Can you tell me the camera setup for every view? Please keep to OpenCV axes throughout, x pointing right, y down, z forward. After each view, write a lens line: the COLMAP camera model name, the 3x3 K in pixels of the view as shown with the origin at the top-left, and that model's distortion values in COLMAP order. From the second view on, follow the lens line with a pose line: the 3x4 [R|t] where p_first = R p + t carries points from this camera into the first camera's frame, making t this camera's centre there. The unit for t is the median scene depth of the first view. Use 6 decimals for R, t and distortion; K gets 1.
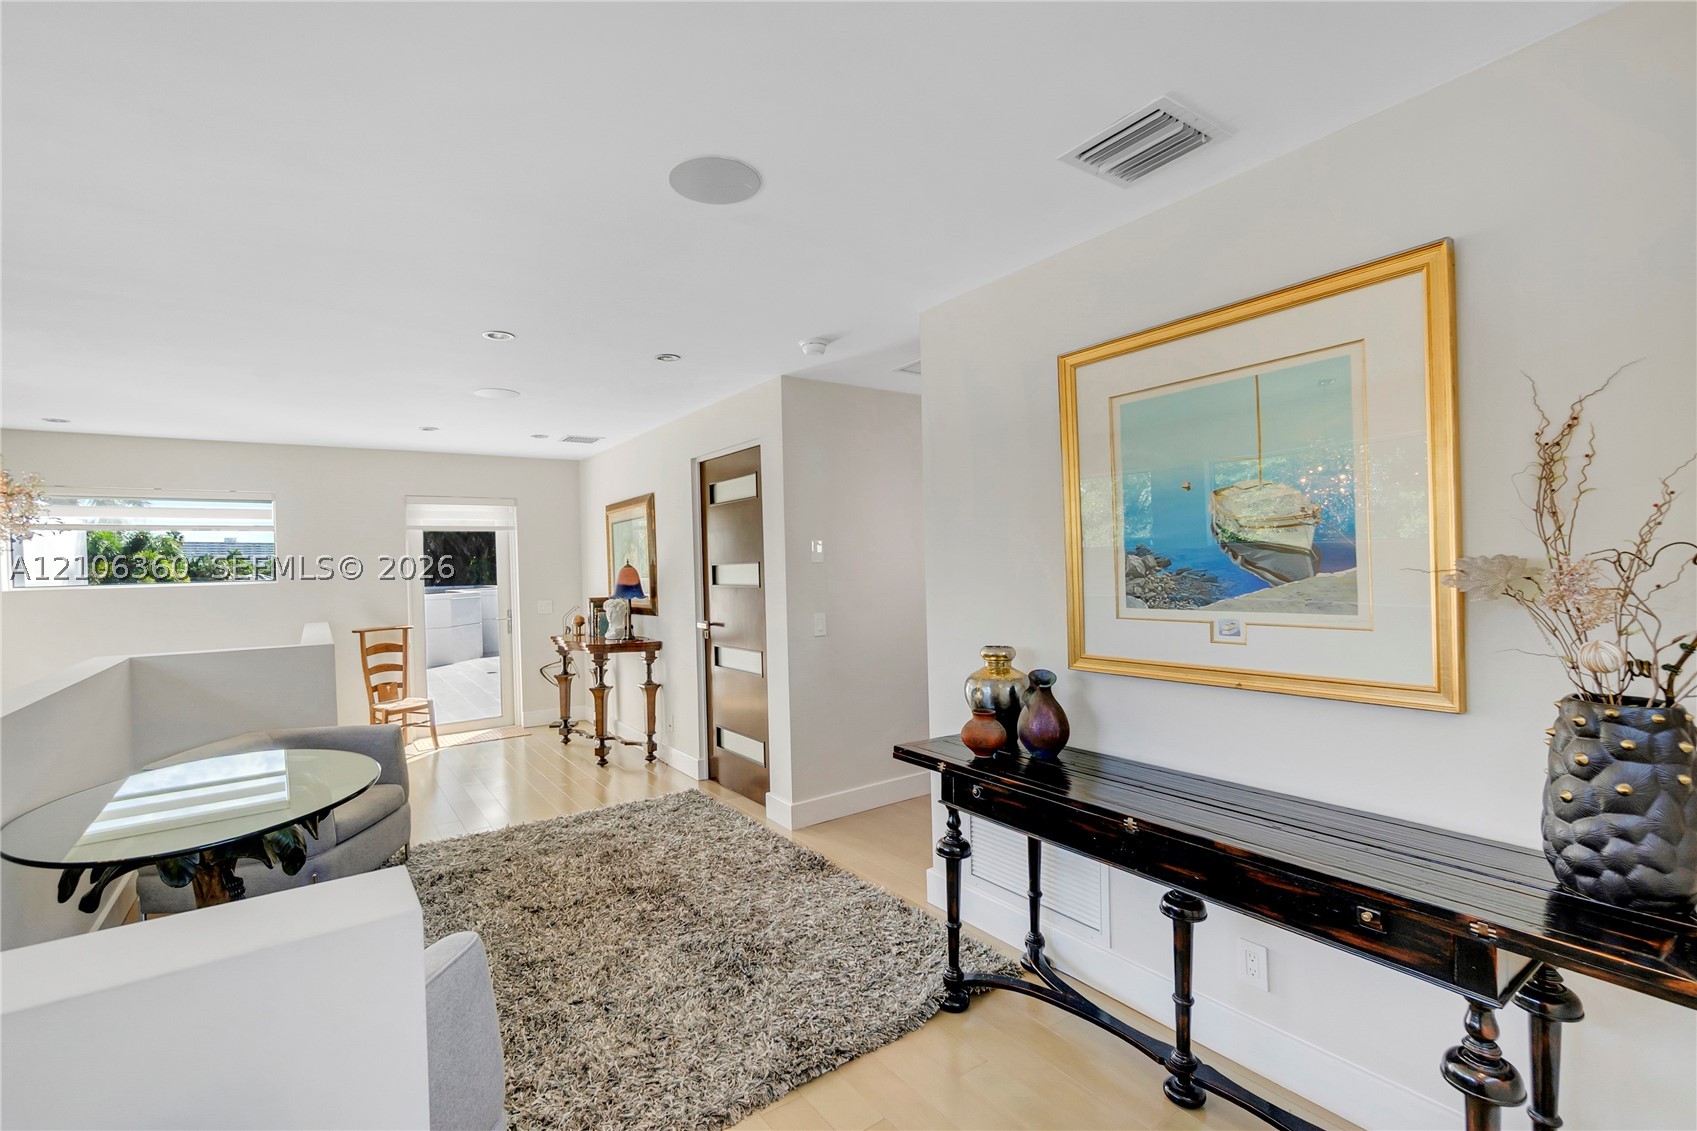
lens RADIAL K [[735.2, 0, 842.2], [0, 735.2, 571.6], [0, 0, 1]] dist [-0.001196, -0.000092]
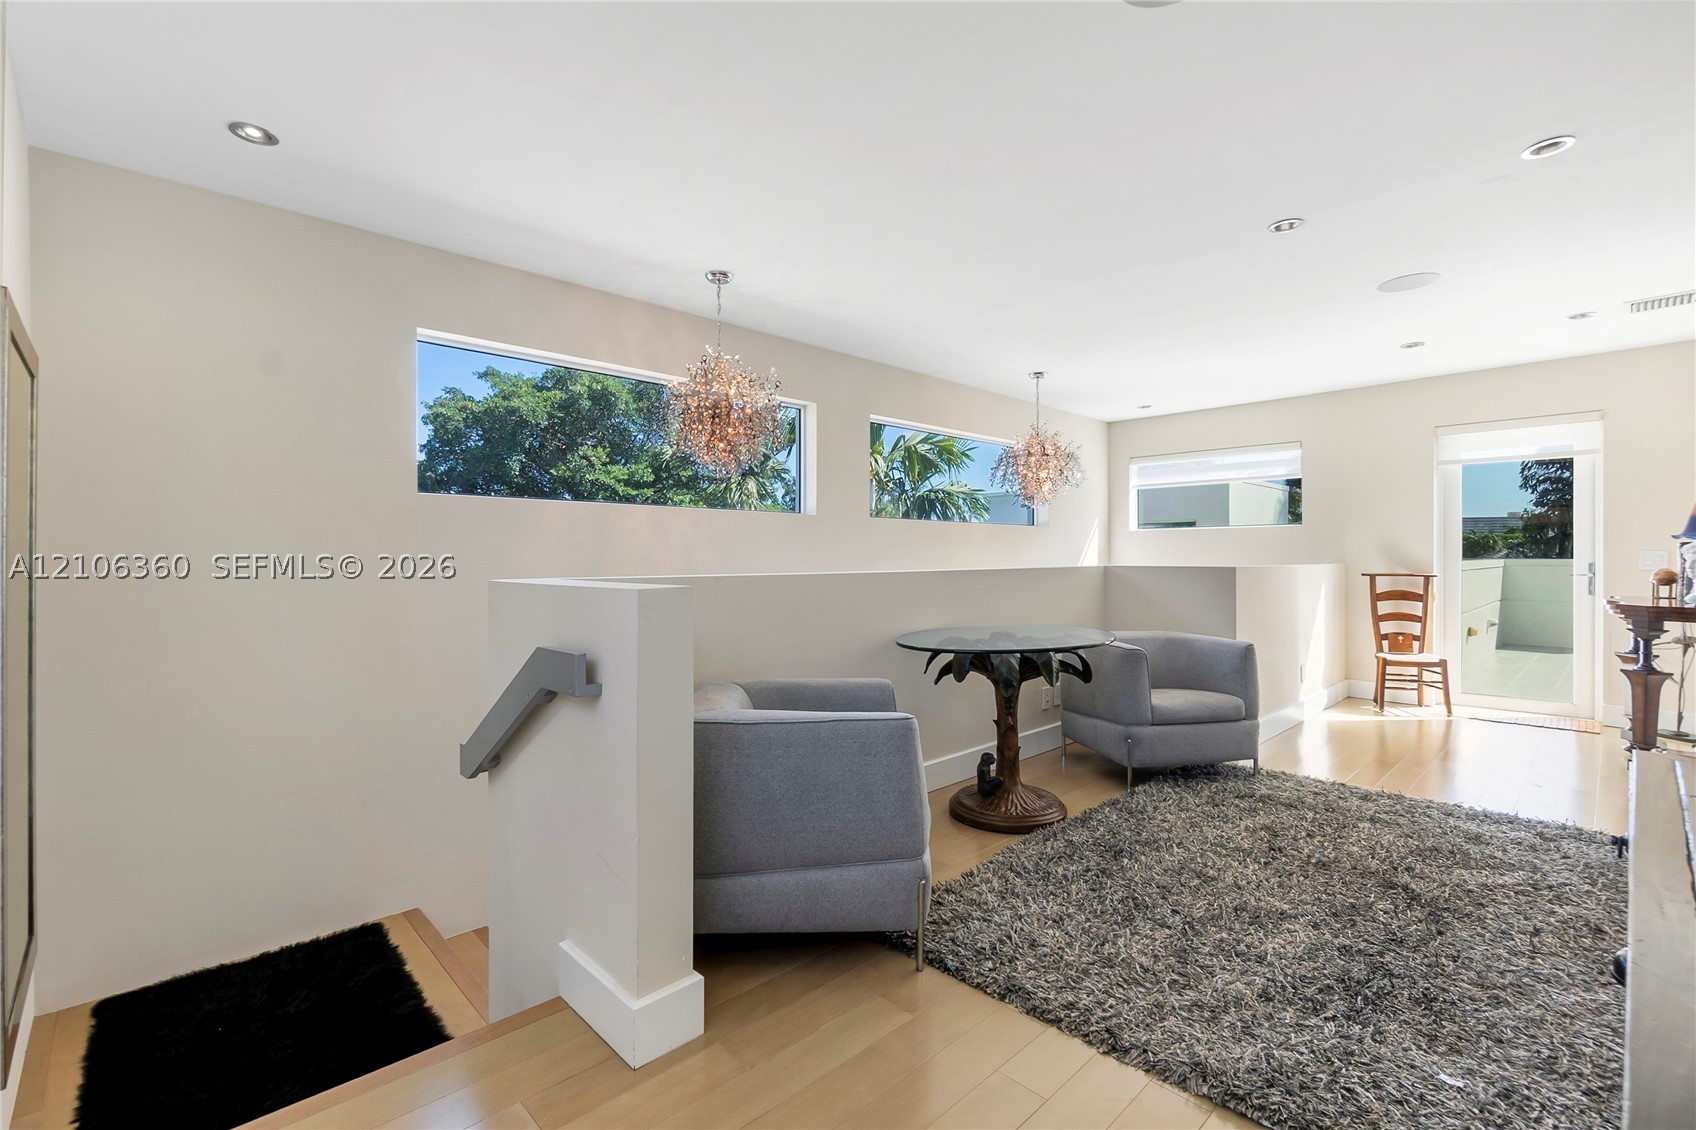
lens RADIAL K [[752.8, 0, 848.0], [0, 752.8, 565.0], [0, 0, 1]] dist [-0.000279, 0.000044]
pose [[0.153624, 0.031111, -0.987640, 0.212032], [-0.007213, 0.999513, 0.030363, 0.042921], [0.988103, 0.002459, 0.153773, 0.169975]]
